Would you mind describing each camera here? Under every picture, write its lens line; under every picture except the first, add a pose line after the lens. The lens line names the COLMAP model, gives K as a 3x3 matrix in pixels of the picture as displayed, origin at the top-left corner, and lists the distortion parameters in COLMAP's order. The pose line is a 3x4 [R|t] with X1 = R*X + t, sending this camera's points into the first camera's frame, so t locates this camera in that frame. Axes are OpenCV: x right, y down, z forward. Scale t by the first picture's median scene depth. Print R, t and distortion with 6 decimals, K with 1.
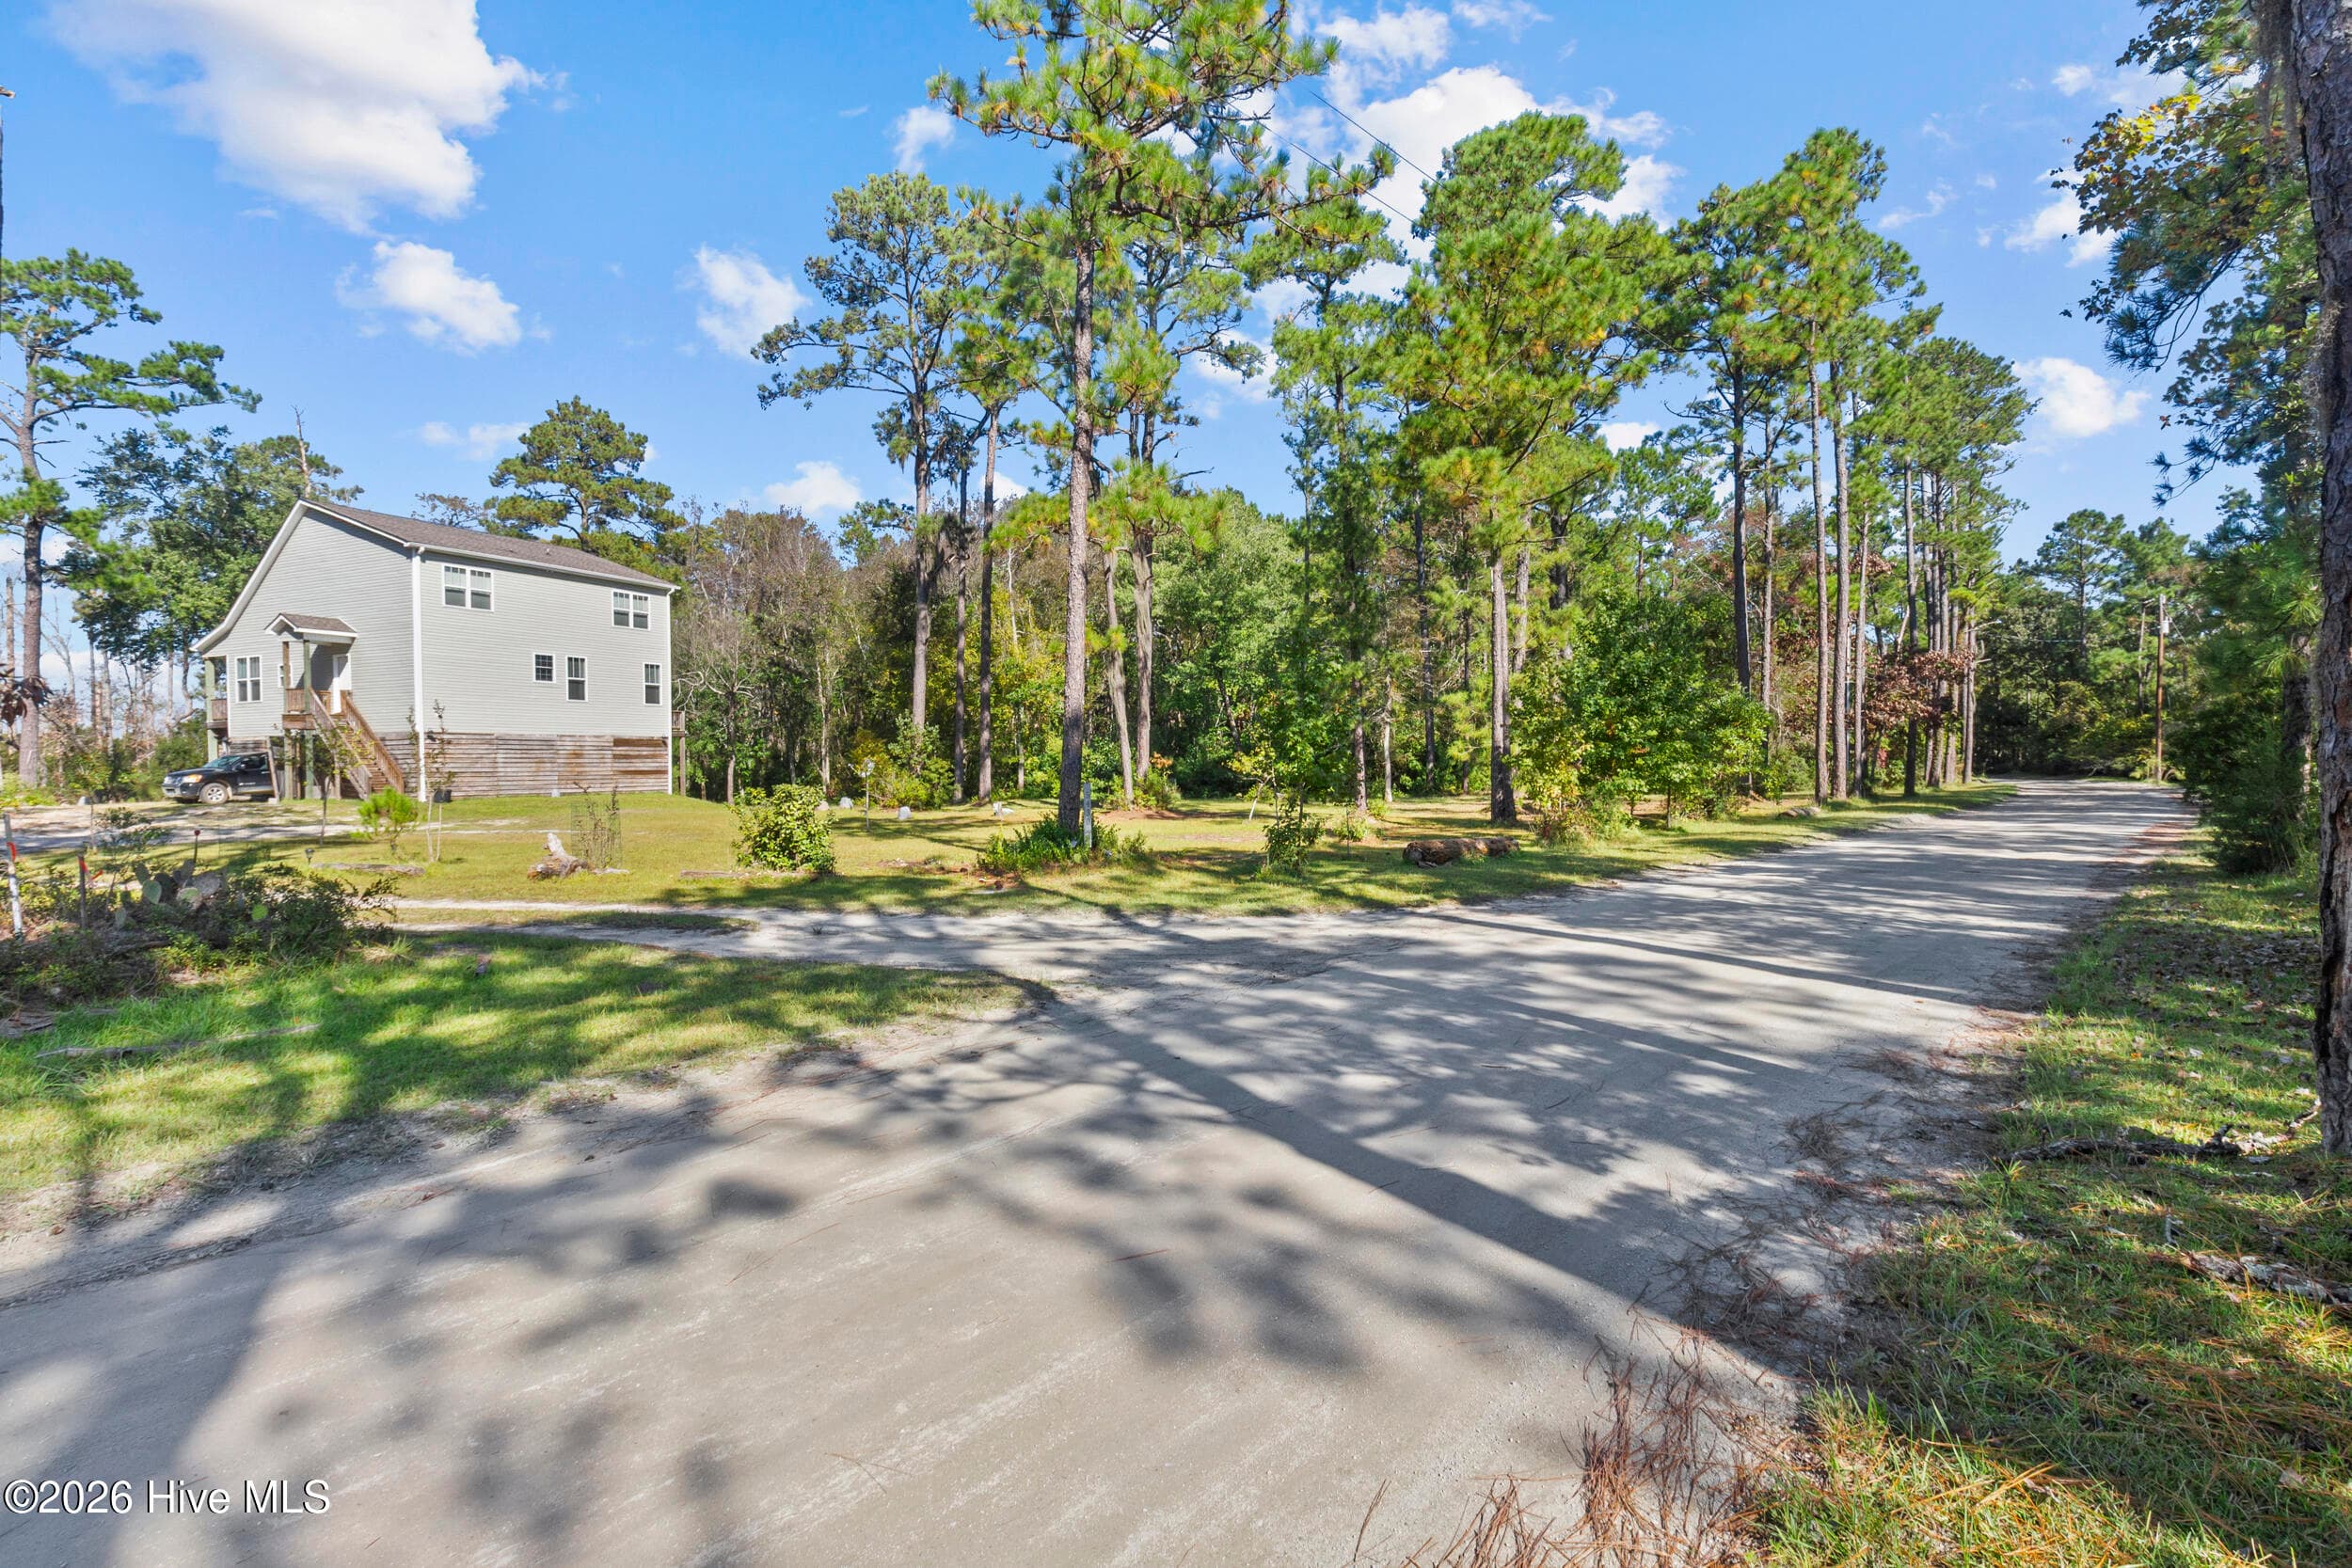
lens RADIAL K [[1122.5, 0, 1218.6], [0, 1122.5, 783.7], [0, 0, 1]] dist [0.005887, 0.001059]
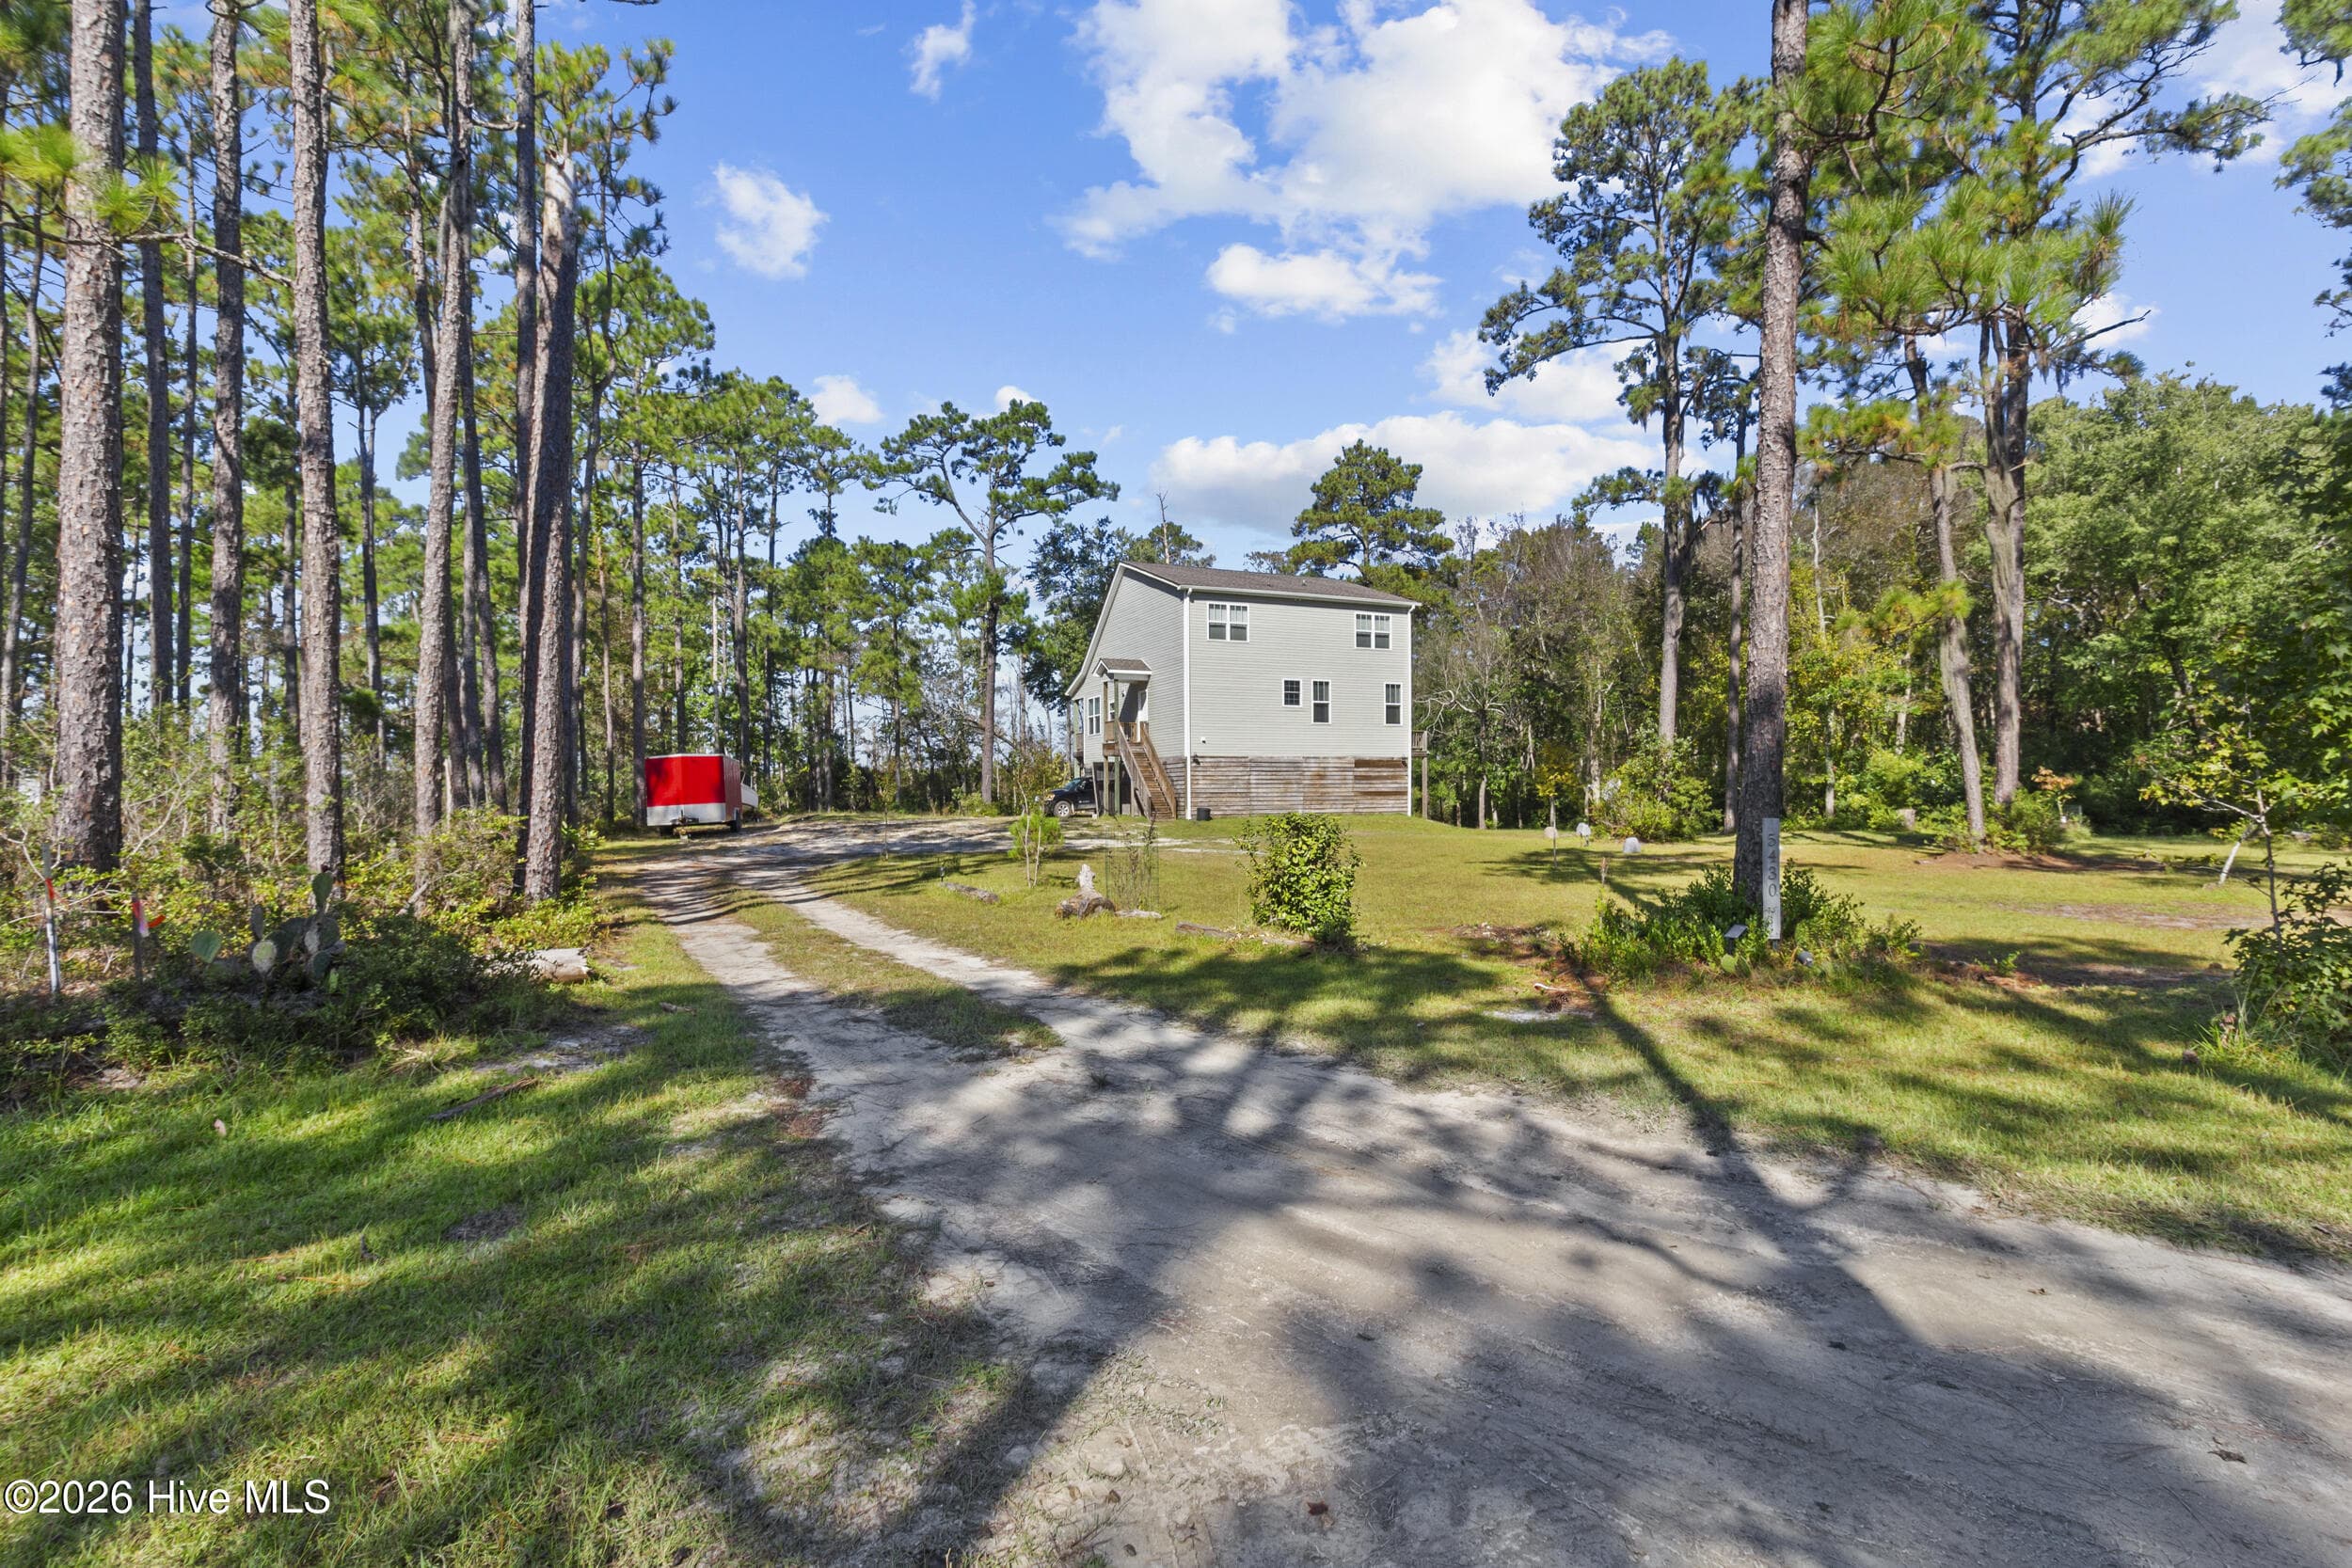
lens RADIAL K [[1122.5, 0, 1164.8], [0, 1122.5, 788.6], [0, 0, 1]] dist [0.005887, 0.001059]
pose [[0.741295, 0.000796, -0.671179, 0.009548], [-0.010816, 0.999884, -0.010761, -0.001635], [0.671093, 0.015237, 0.741217, 0.136151]]
